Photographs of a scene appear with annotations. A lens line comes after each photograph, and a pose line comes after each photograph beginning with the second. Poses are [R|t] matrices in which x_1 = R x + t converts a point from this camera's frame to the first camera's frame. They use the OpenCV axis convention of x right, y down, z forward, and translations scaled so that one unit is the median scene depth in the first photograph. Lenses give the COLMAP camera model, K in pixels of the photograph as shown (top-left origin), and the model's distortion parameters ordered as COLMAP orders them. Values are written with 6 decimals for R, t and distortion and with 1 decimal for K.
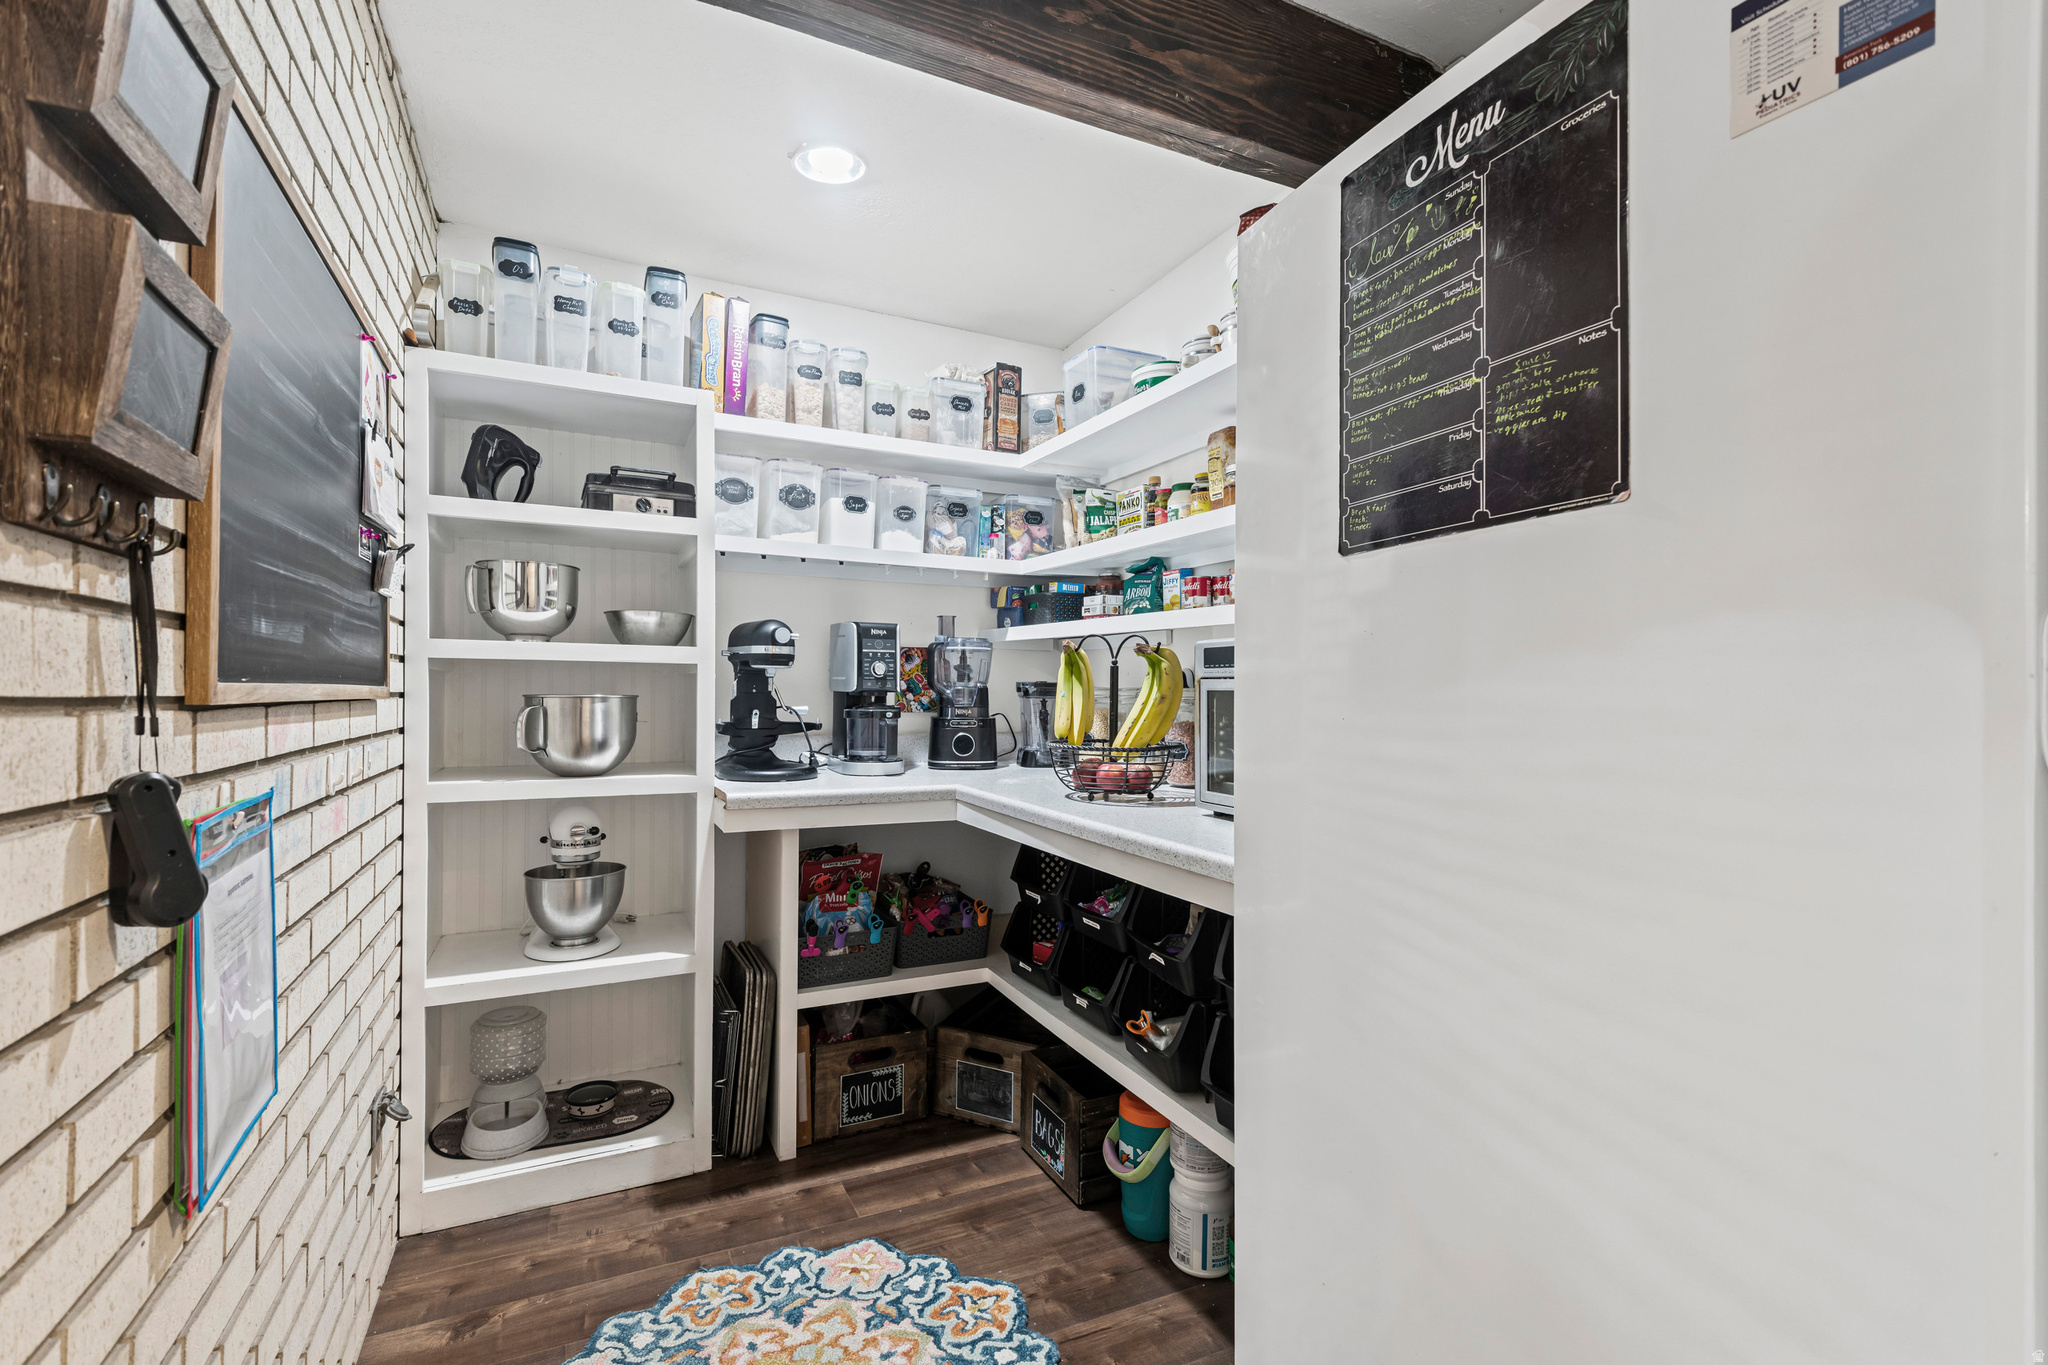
lens RADIAL K [[934.1, 0, 1025.9], [0, 934.1, 684.3], [0, 0, 1]] dist [0.021965, -0.002645]
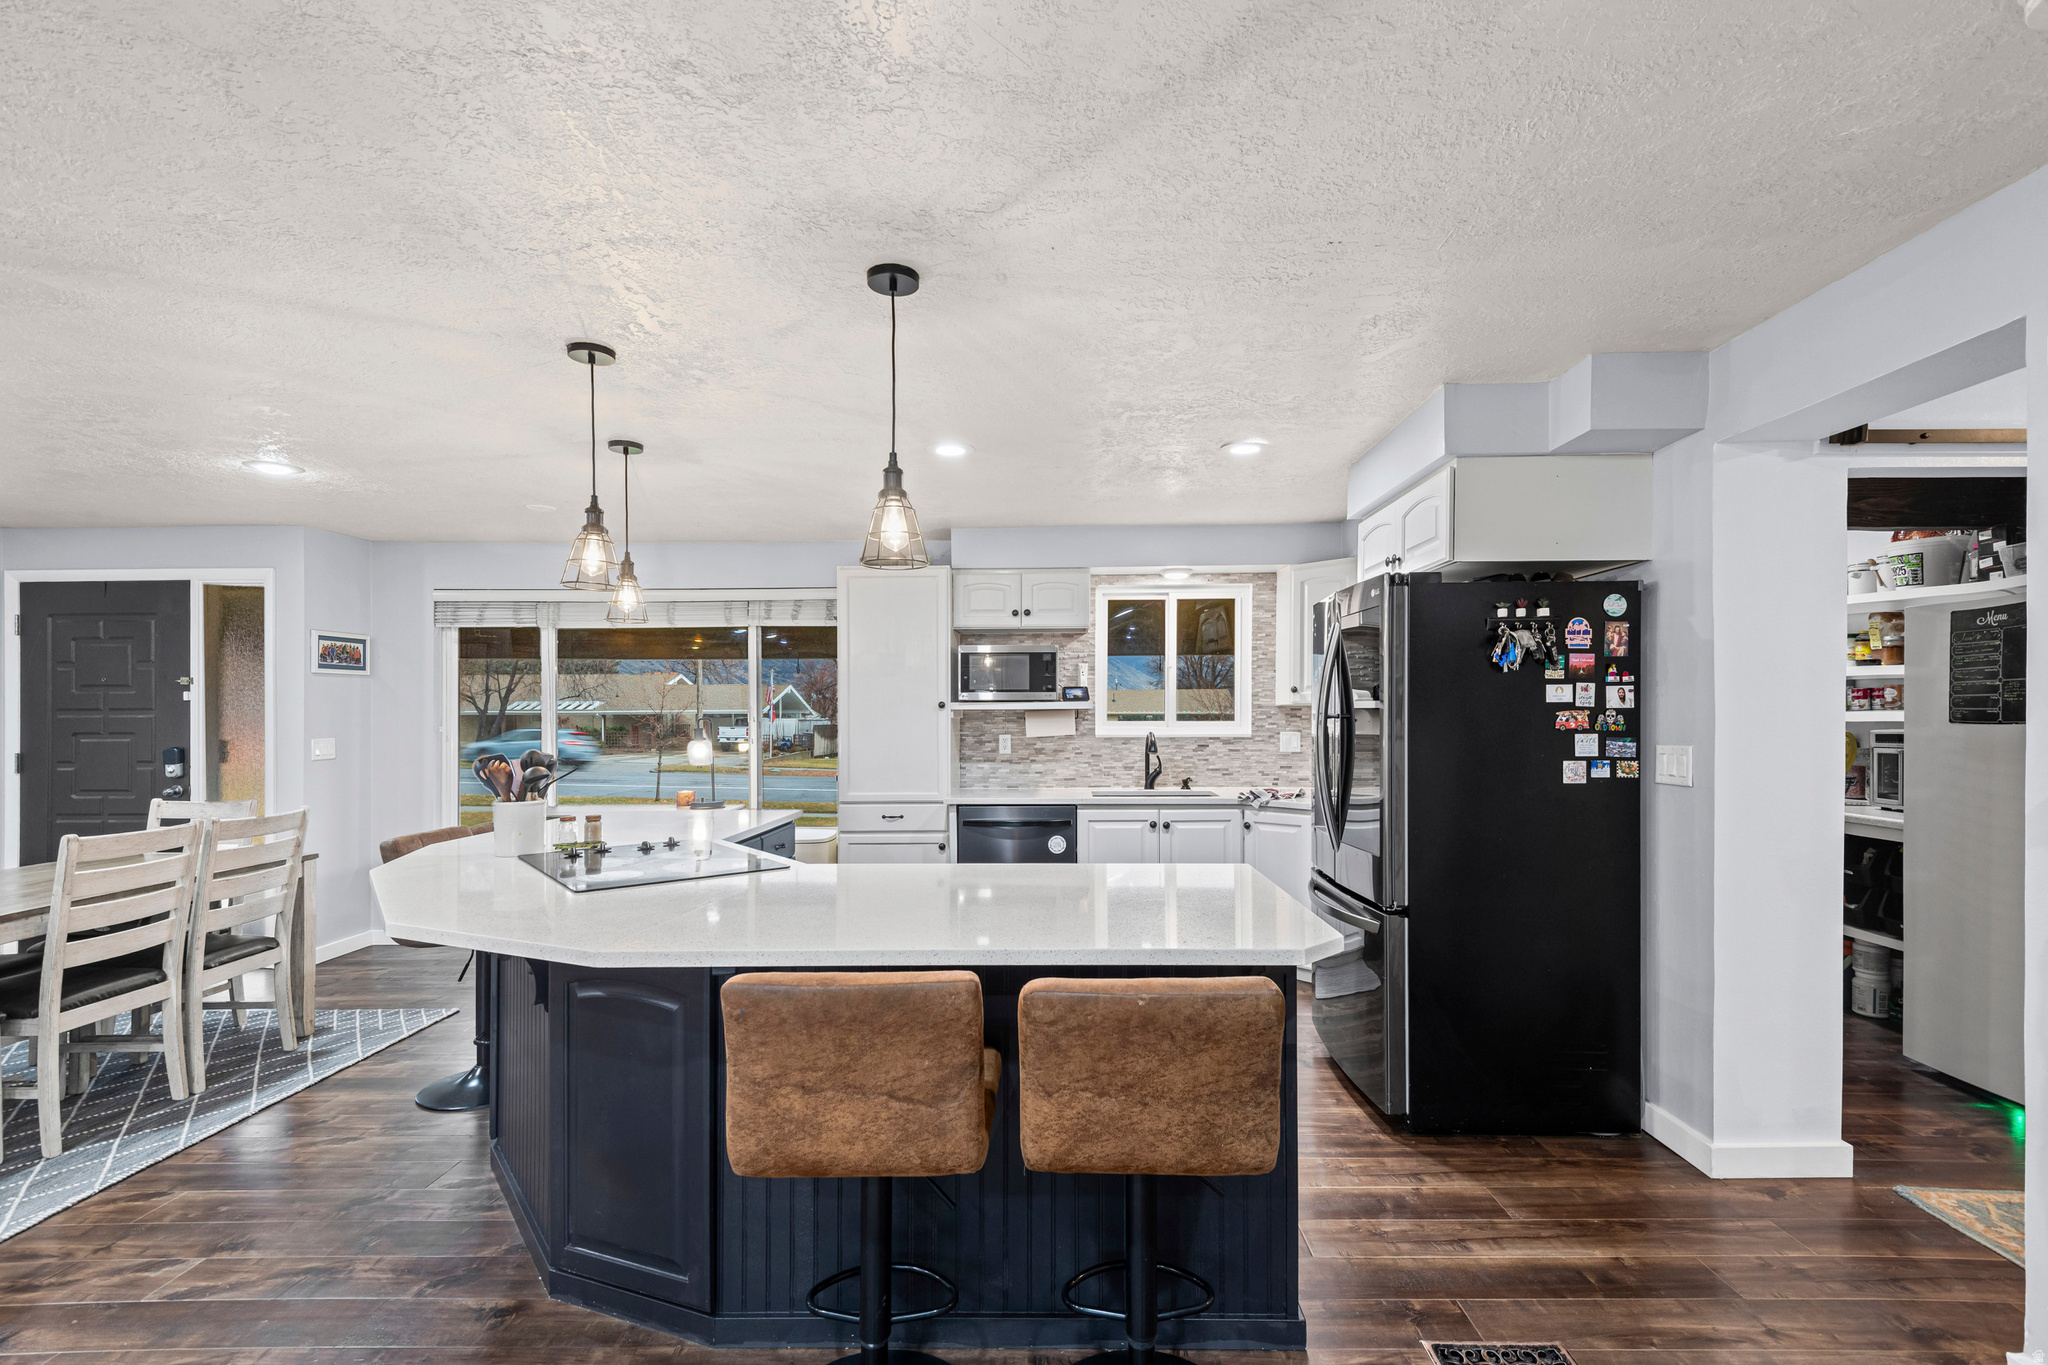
lens RADIAL K [[934.1, 0, 1025.5], [0, 934.1, 689.9], [0, 0, 1]] dist [0.021965, -0.002645]
pose [[0.887677, -0.001850, -0.460462, -0.999572], [0.002957, 0.999994, 0.001683, -0.270192], [0.460457, -0.002855, 0.887678, -3.434081]]
